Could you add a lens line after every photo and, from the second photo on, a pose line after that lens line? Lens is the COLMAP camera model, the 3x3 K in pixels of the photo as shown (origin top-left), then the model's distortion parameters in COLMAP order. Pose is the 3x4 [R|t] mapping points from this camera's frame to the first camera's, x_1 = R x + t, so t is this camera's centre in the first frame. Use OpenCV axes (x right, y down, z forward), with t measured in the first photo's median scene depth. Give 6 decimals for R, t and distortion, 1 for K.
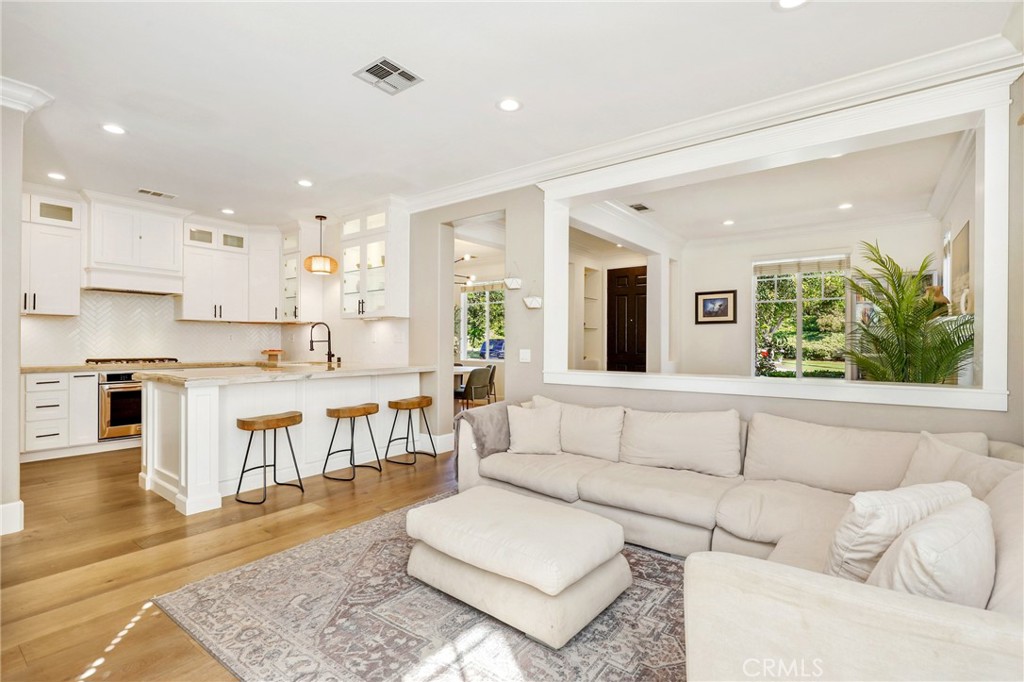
lens RADIAL K [[470.5, 0, 517.8], [0, 470.5, 343.4], [0, 0, 1]] dist [-0.000315, -0.000576]
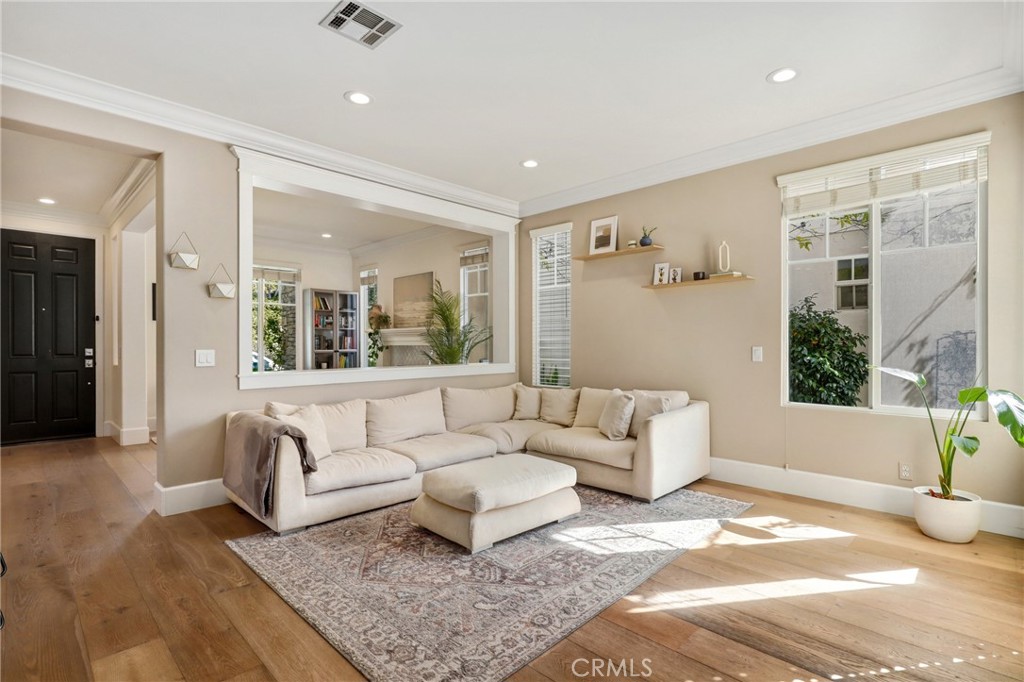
lens RADIAL K [[487.6, 0, 509.7], [0, 487.6, 347.1], [0, 0, 1]] dist [-0.004000, -0.000544]
pose [[0.146979, -0.010849, 0.989080, -0.526875], [-0.000068, 0.999940, 0.010978, -0.000547], [-0.989140, -0.001681, 0.146970, 0.291442]]
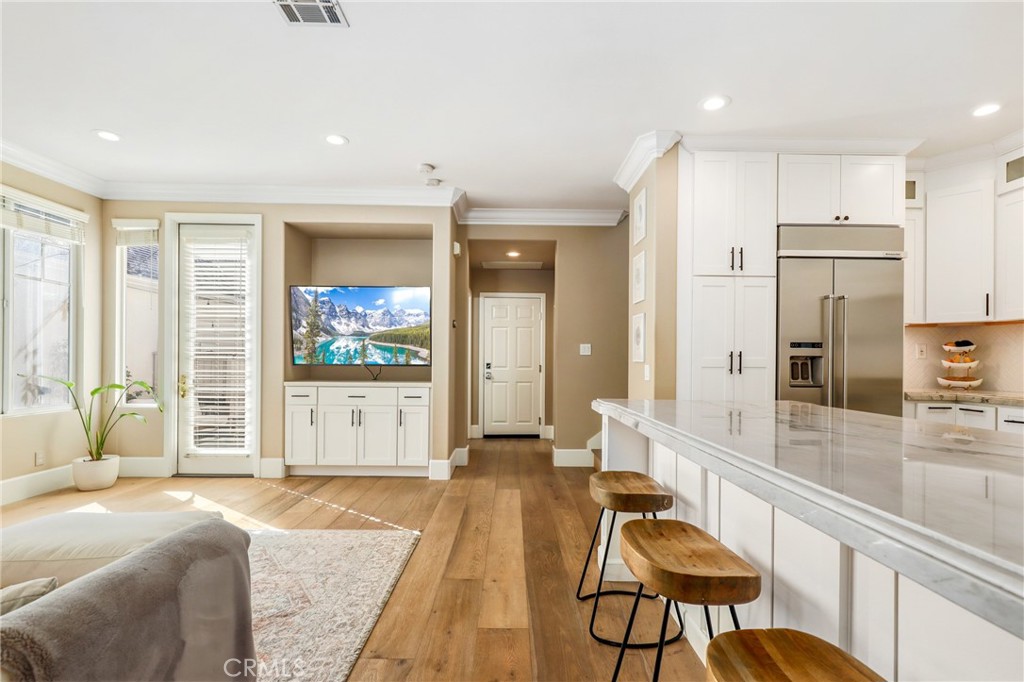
lens RADIAL K [[487.6, 0, 529.8], [0, 487.6, 345.8], [0, 0, 1]] dist [-0.004000, -0.000544]
pose [[-0.789670, -0.023969, -0.613063, -0.038410], [-0.006337, 0.999502, -0.030916, 0.004638], [0.613499, -0.020528, -0.789429, 0.888529]]
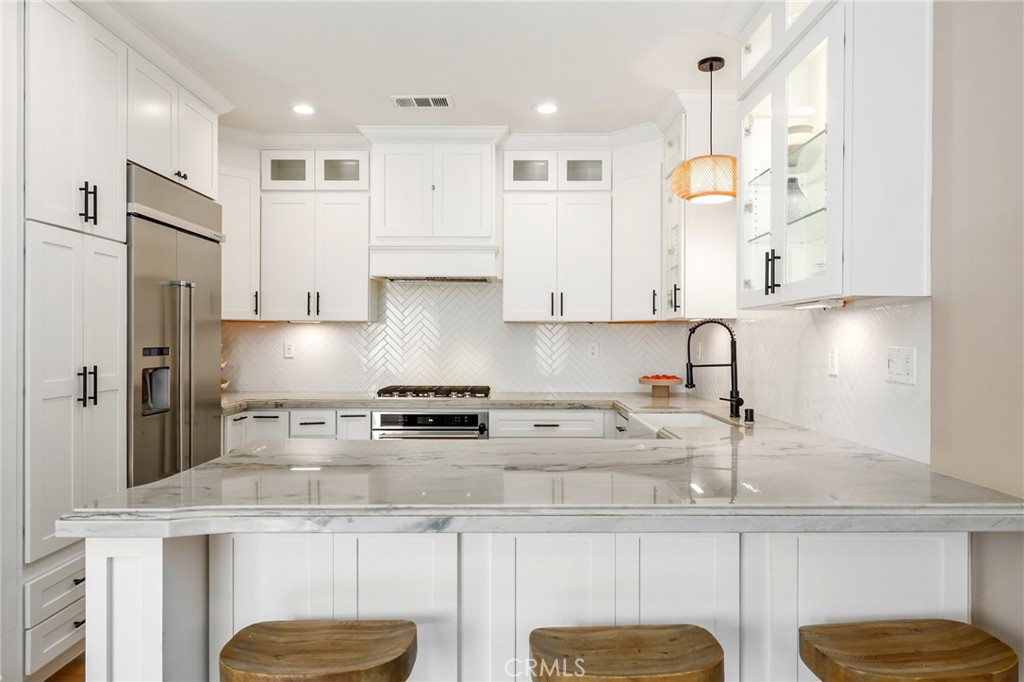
lens RADIAL K [[636.3, 0, 516.6], [0, 636.3, 337.7], [0, 0, 1]] dist [-0.004180, -0.000884]
pose [[0.585120, -0.003652, -0.810939, -0.071260], [0.001397, 0.999993, -0.003496, -0.027369], [0.810946, 0.000913, 0.585121, 0.545861]]
